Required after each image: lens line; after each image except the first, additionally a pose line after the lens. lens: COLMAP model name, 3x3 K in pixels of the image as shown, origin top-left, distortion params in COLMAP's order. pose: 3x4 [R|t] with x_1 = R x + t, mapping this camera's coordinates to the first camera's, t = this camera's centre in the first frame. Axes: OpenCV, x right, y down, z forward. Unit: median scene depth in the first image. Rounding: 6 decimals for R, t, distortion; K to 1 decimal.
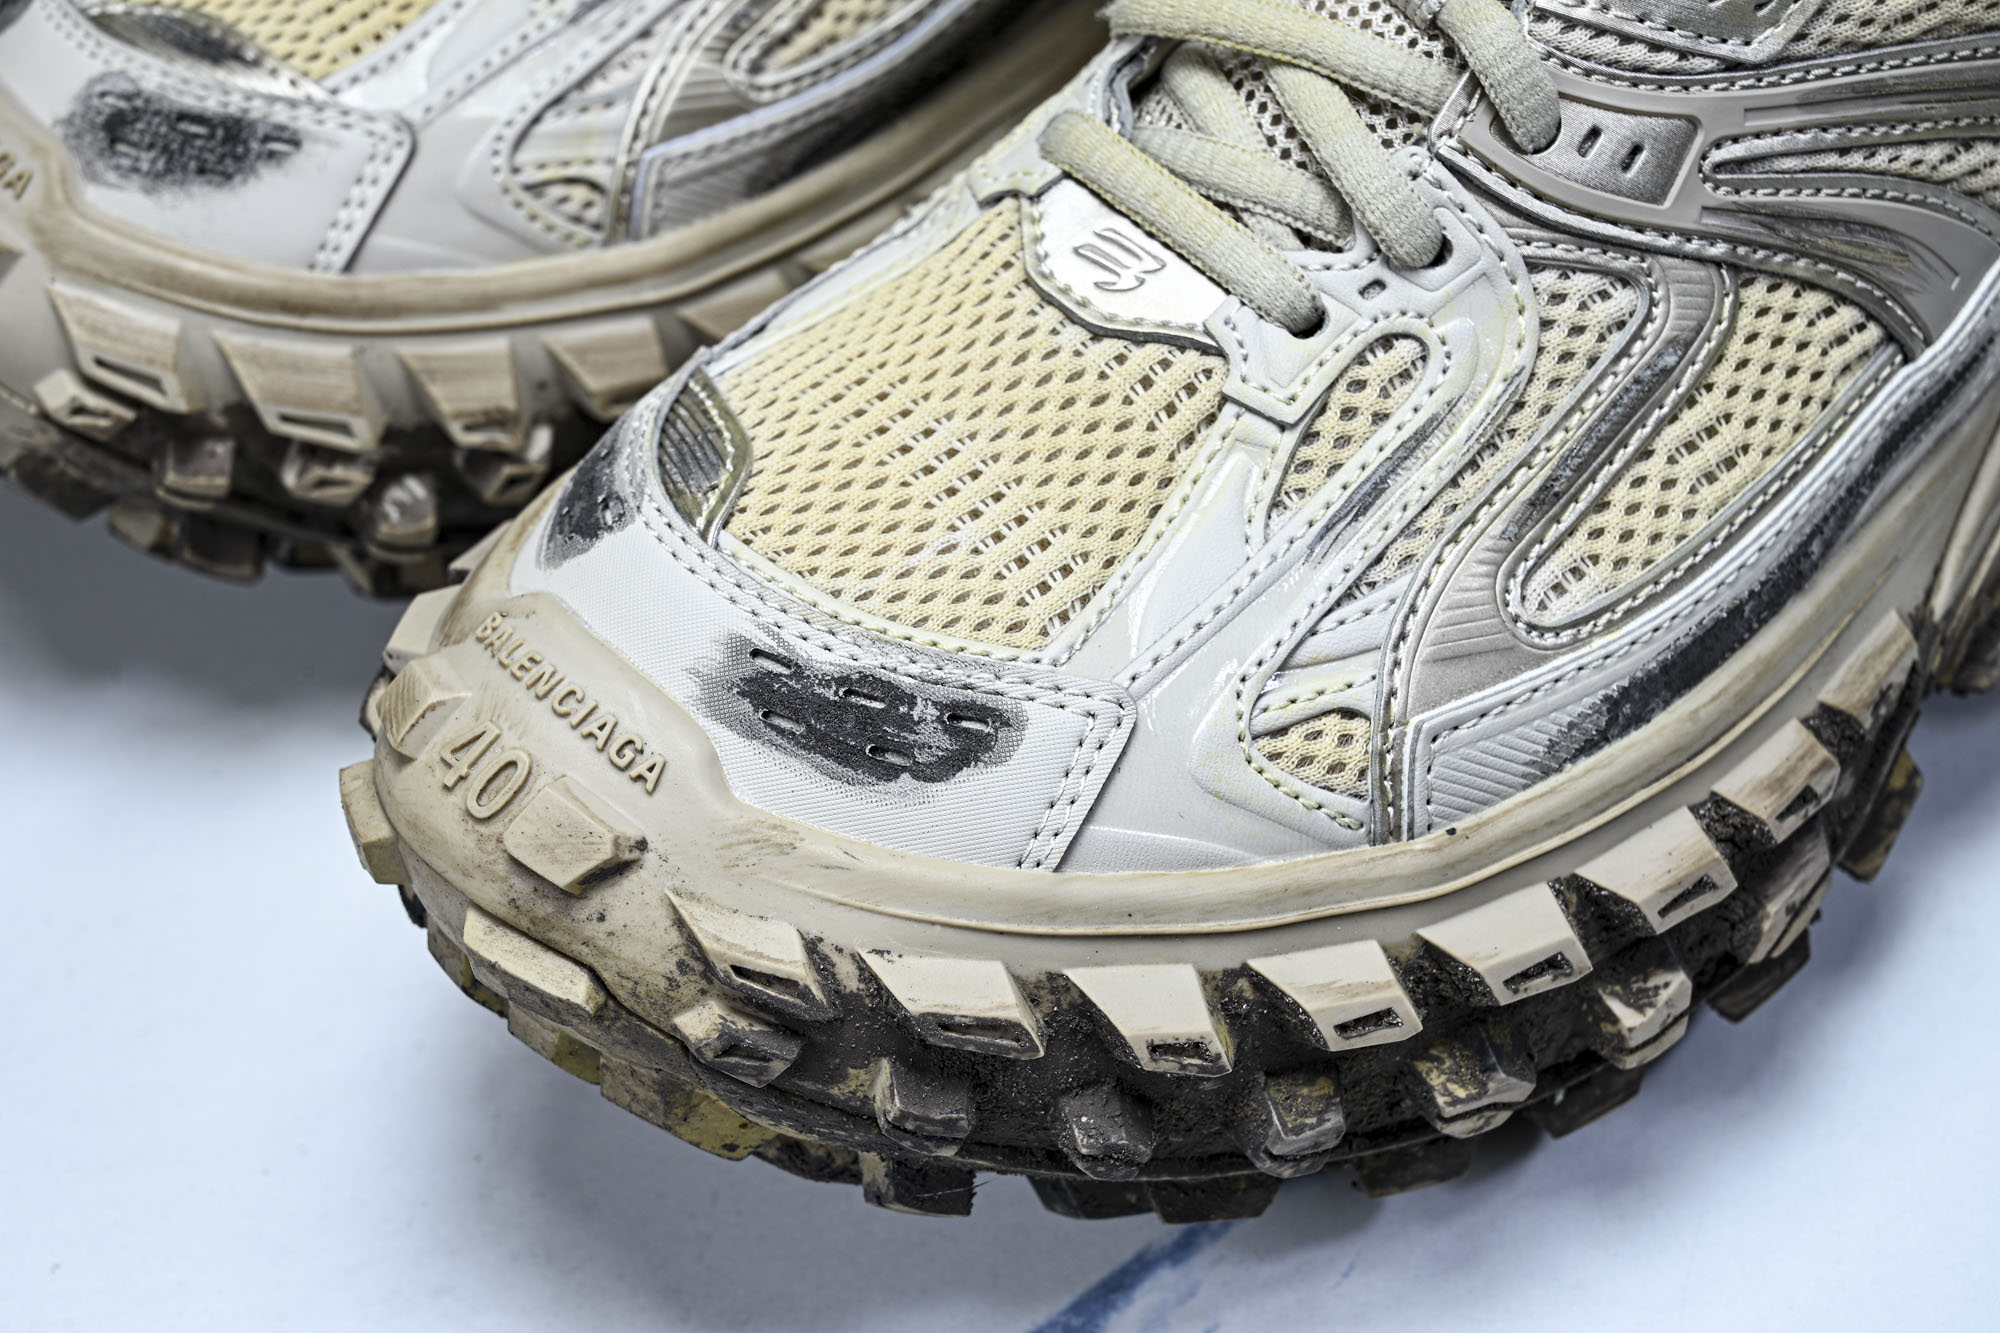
lens RADIAL K [[3082.8, 0, 1000.0], [0, 3082.8, 666.5], [0, 0, 1]] dist [0.178336, -0.124326]
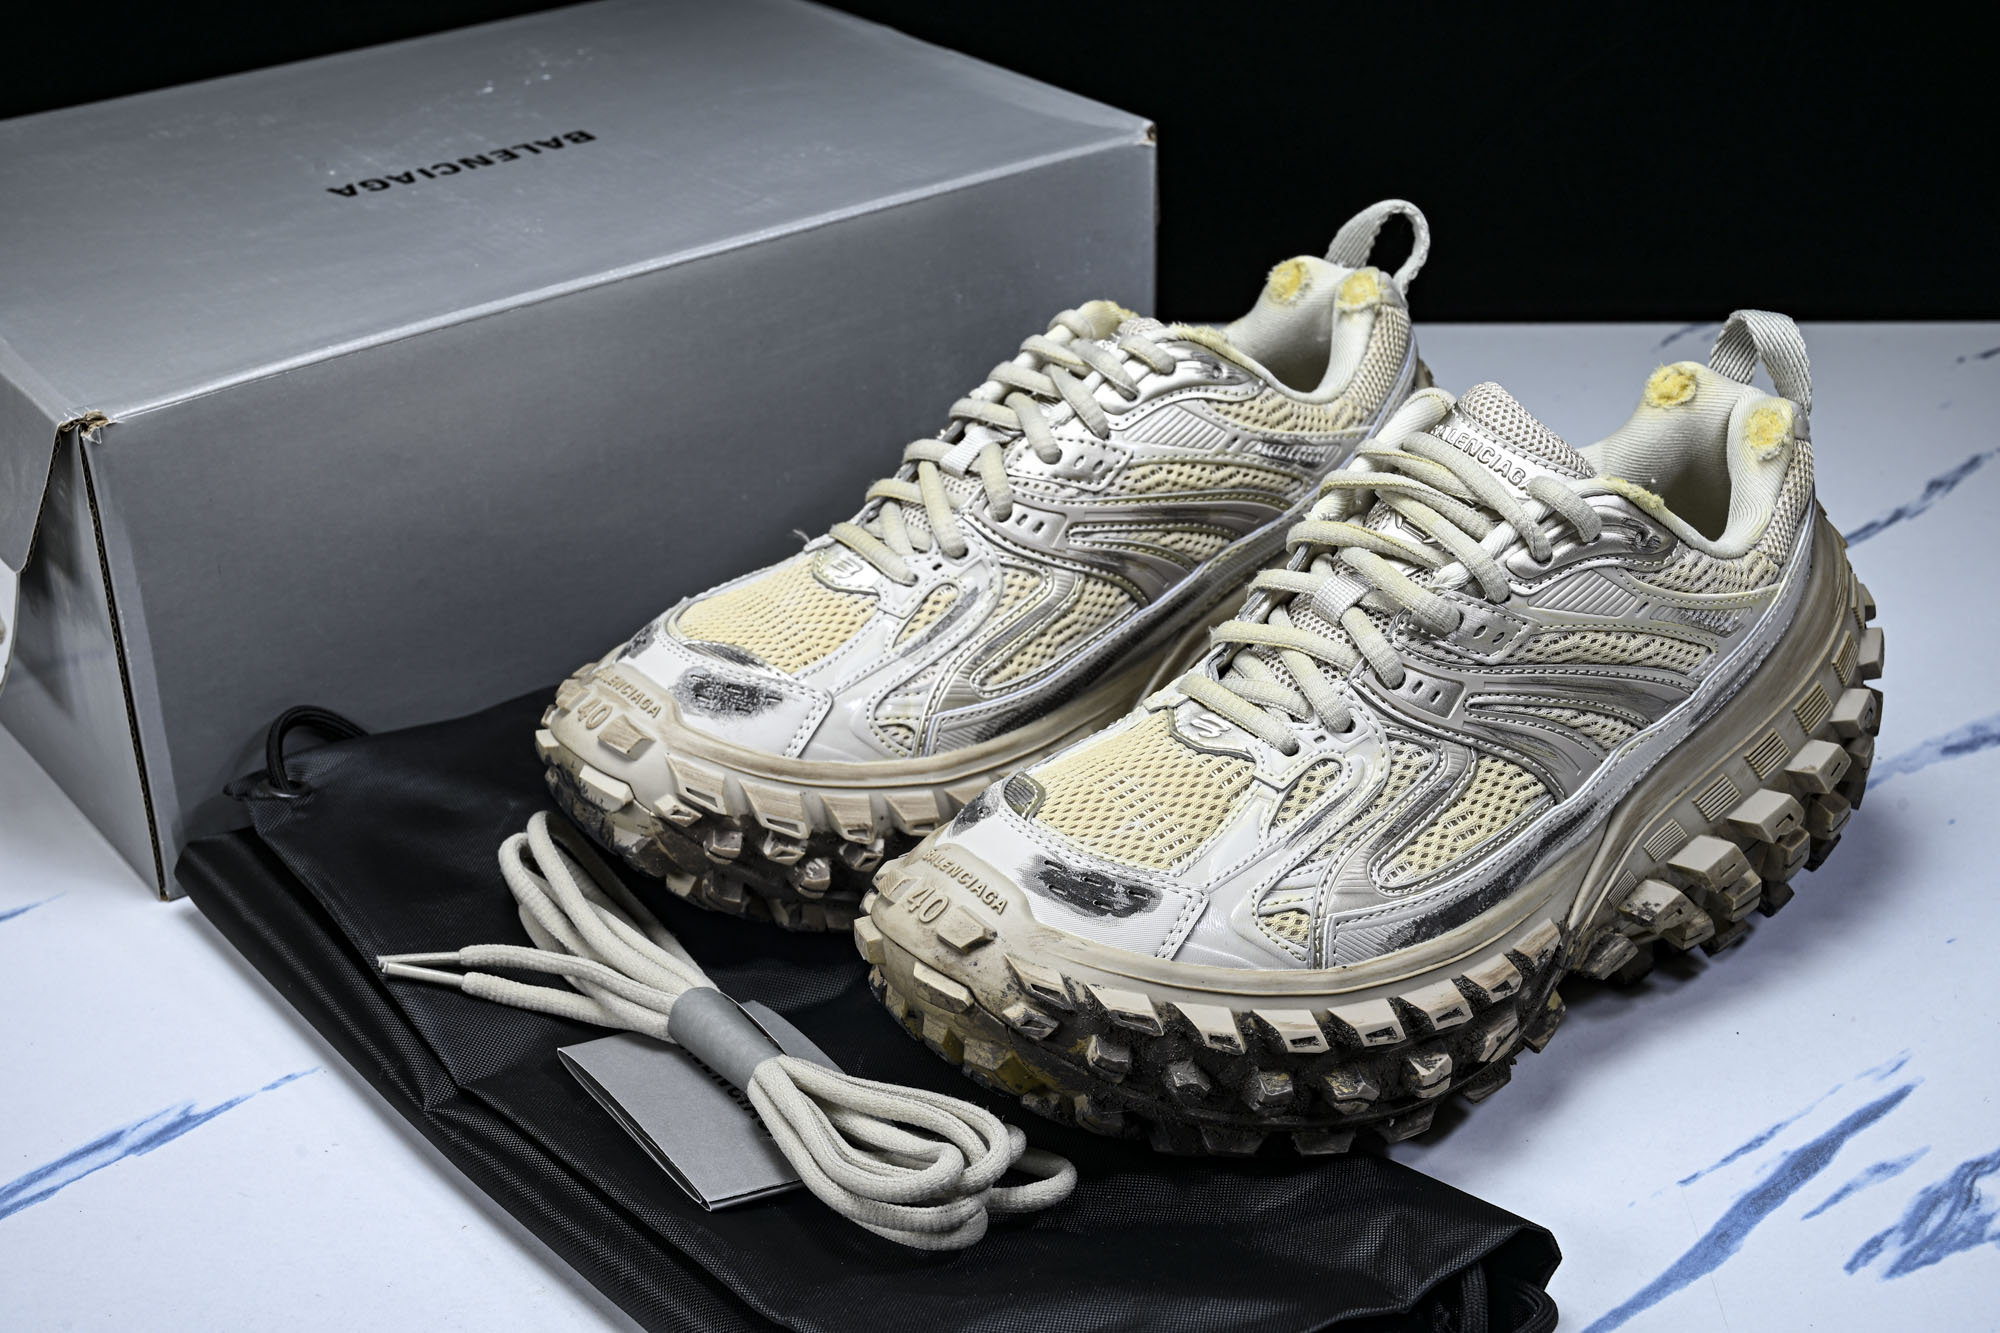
lens RADIAL K [[2849.5, 0, 1000.0], [0, 2849.5, 666.5], [0, 0, 1]] dist [0.001289, -0.007670]
pose [[0.997489, 0.069831, -0.011765, -0.095869], [-0.070380, 0.959205, -0.273811, 0.428322], [-0.007836, 0.273952, 0.961711, -1.062320]]
